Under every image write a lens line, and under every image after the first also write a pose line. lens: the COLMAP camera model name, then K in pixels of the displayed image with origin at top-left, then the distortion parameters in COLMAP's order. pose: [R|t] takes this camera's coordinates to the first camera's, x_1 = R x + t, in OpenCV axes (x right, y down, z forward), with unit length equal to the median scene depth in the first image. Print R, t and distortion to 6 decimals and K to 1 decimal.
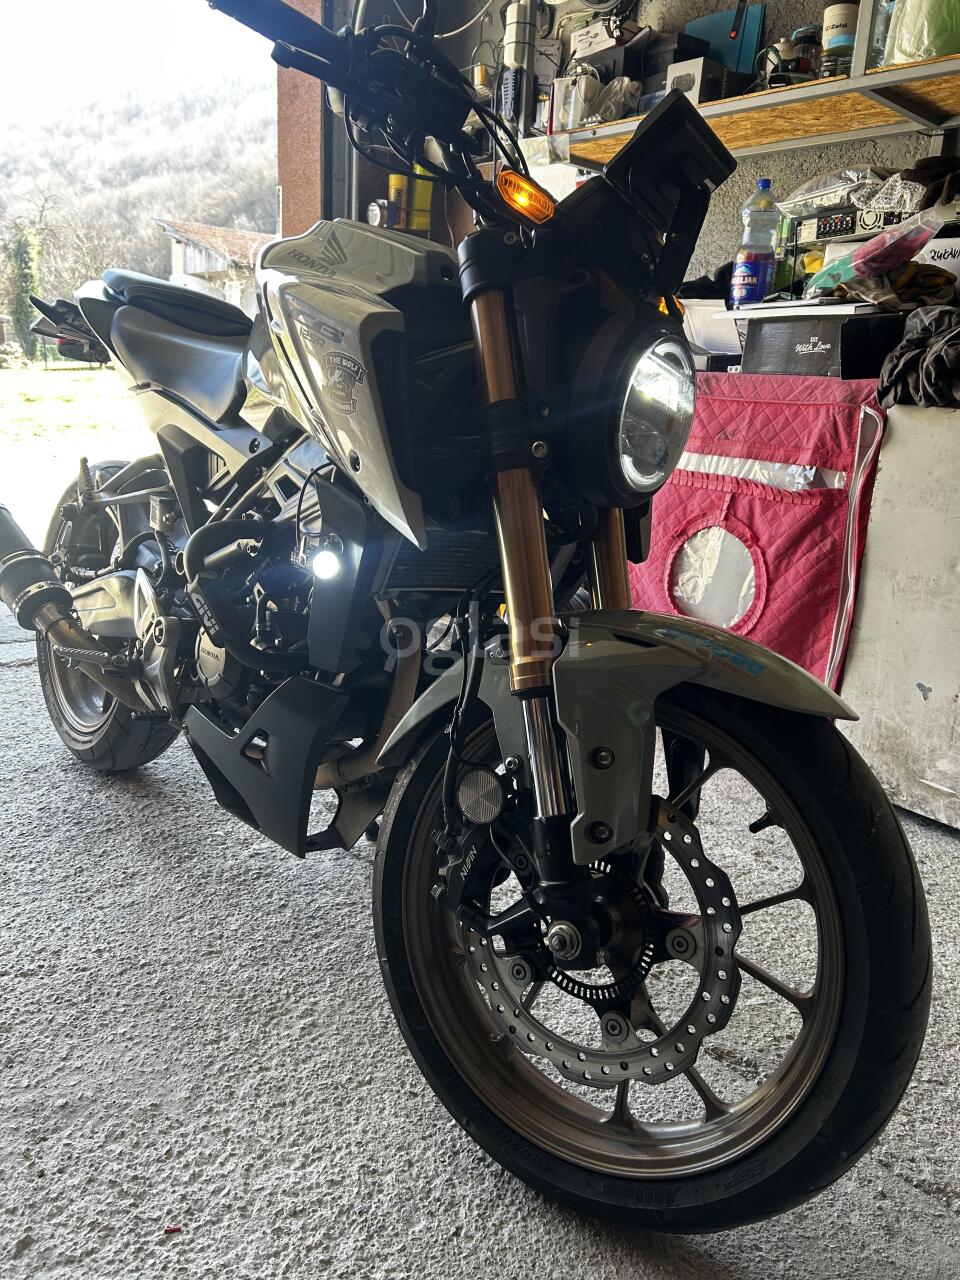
lens RADIAL K [[960.4, 0, 480.1], [0, 960.4, 641.1], [0, 0, 1]] dist [0.051076, -0.056994]
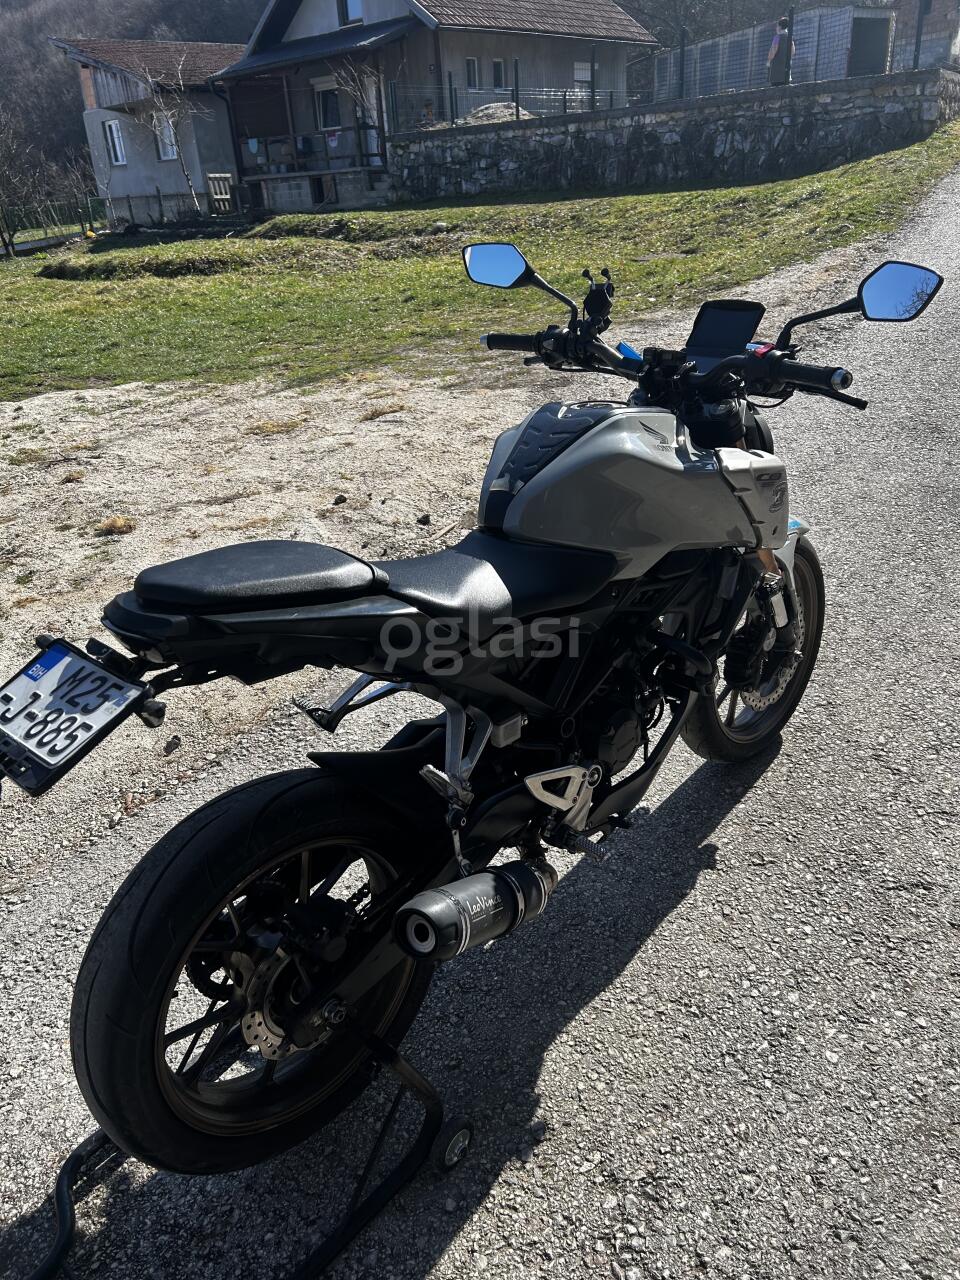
lens RADIAL K [[960.4, 0, 476.3], [0, 960.4, 643.8], [0, 0, 1]] dist [0.051076, -0.056994]
pose [[0.994228, -0.106192, -0.015314, -0.033749], [0.107230, 0.978709, 0.175017, -0.056710], [-0.003597, -0.175649, 0.984446, 0.140717]]
